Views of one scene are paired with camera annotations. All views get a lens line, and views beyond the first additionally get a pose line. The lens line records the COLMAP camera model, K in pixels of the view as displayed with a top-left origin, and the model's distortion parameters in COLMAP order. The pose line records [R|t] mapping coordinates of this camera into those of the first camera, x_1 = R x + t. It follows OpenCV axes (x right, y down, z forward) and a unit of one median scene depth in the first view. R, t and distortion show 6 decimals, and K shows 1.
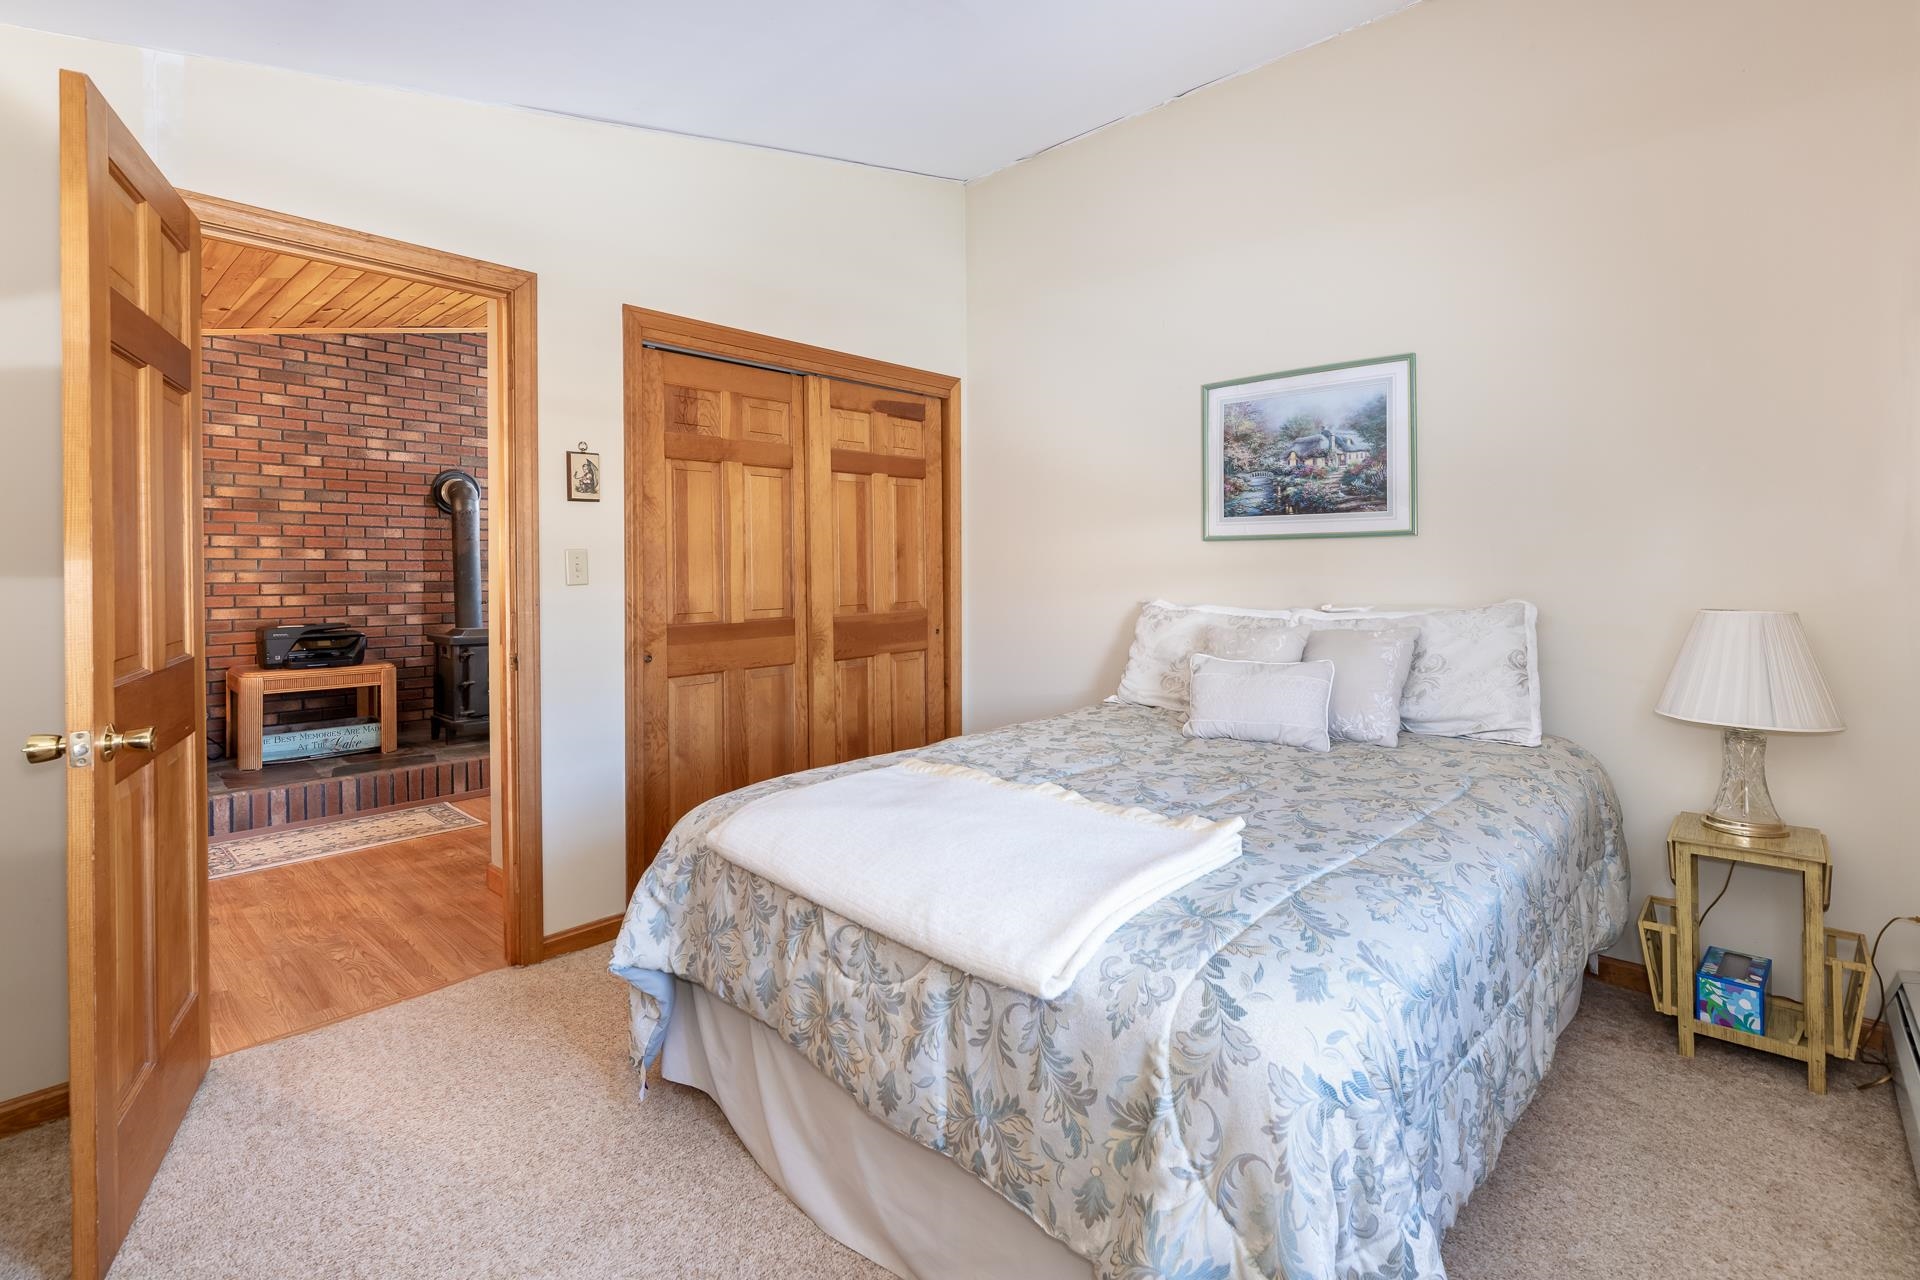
lens RADIAL K [[886.8, 0, 966.6], [0, 886.8, 563.3], [0, 0, 1]] dist [0.000490, 0.000037]
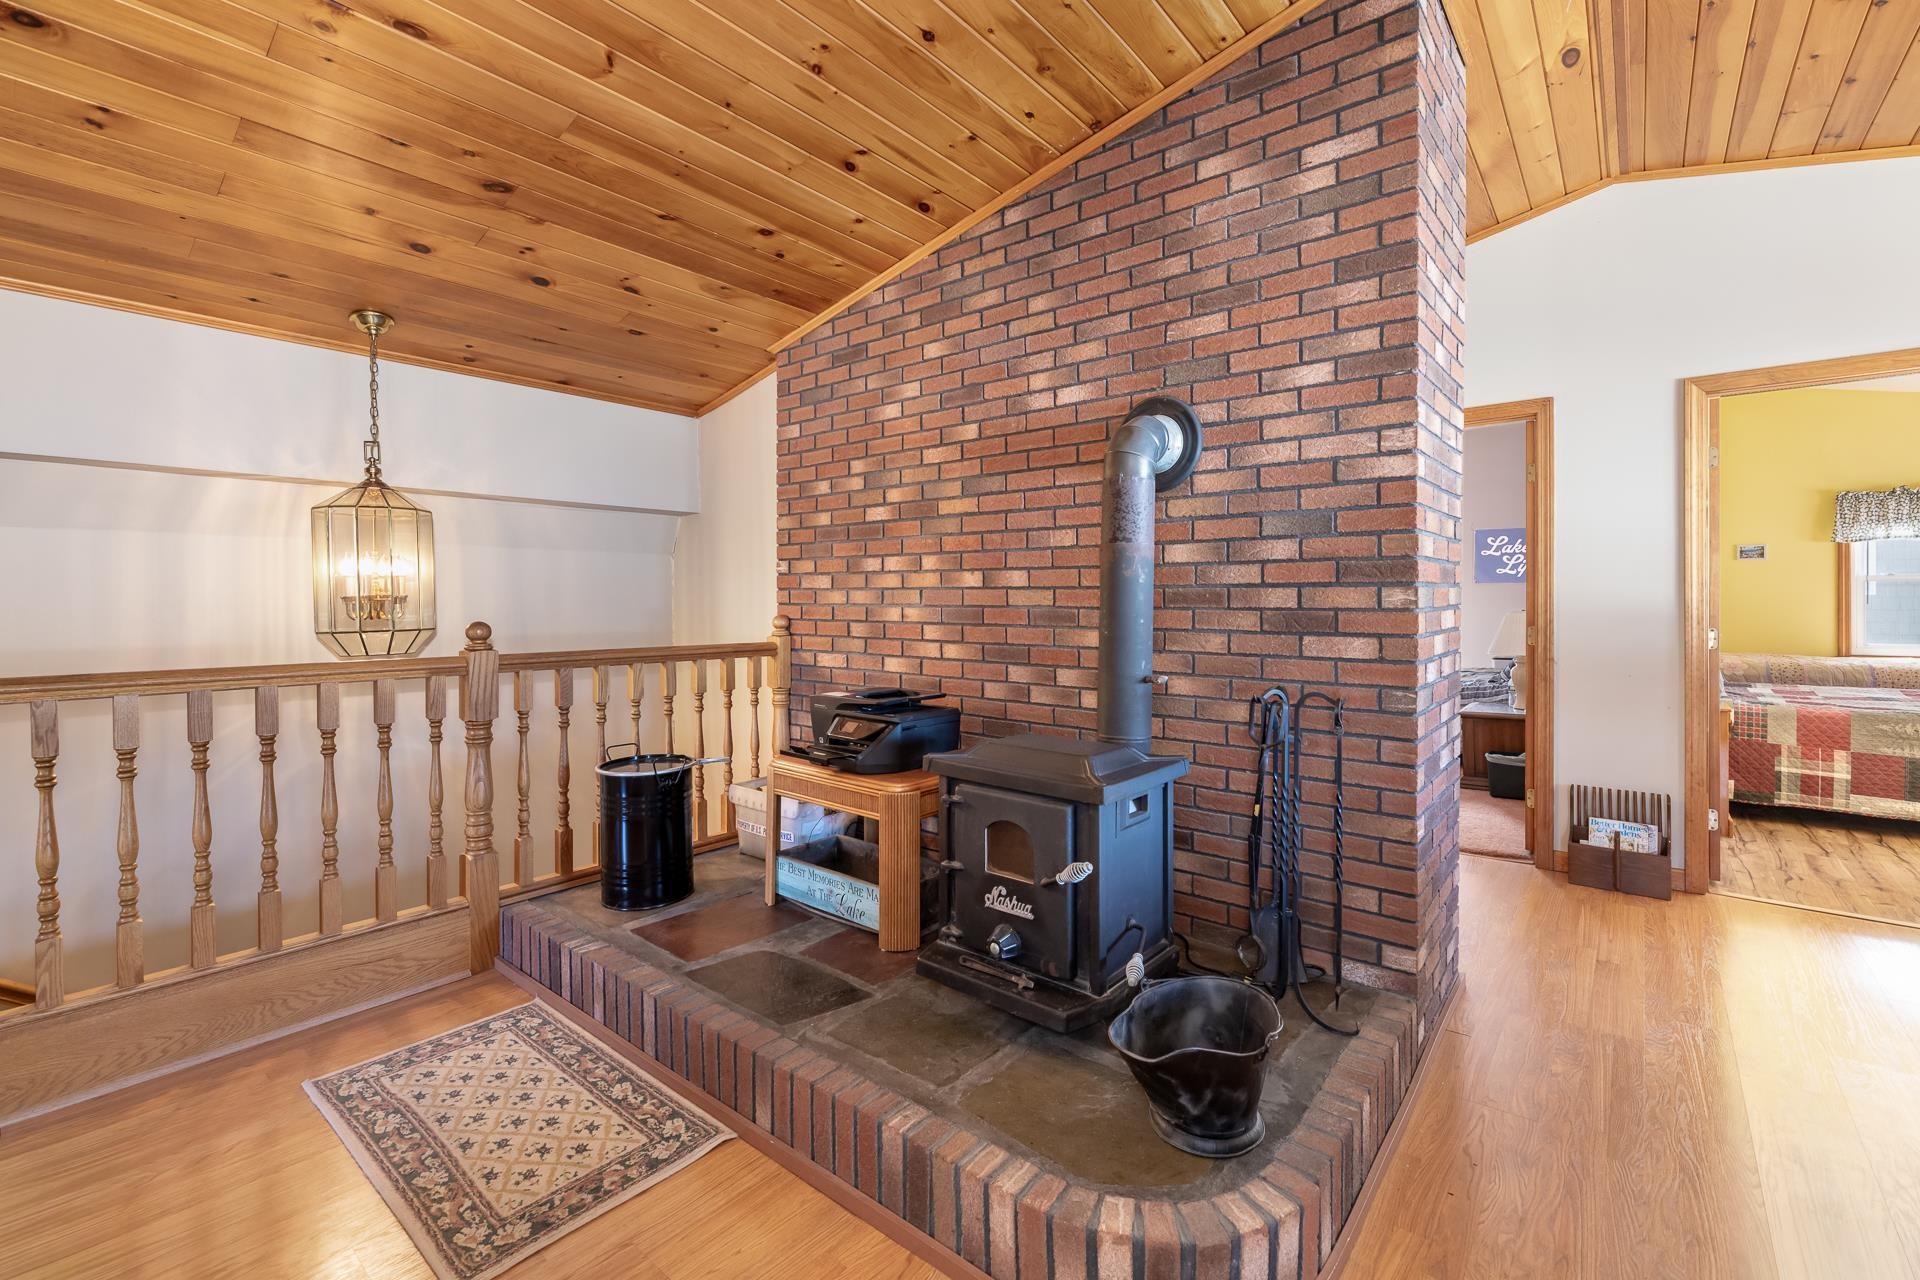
lens RADIAL K [[817.8, 0, 999.7], [0, 817.8, 604.3], [0, 0, 1]] dist [0.001392, 0.000194]
pose [[0.071731, 0.008981, -0.997384, -0.153618], [0.006621, 0.999933, 0.009481, 0.002035], [0.997402, -0.007284, 0.071667, 0.977823]]
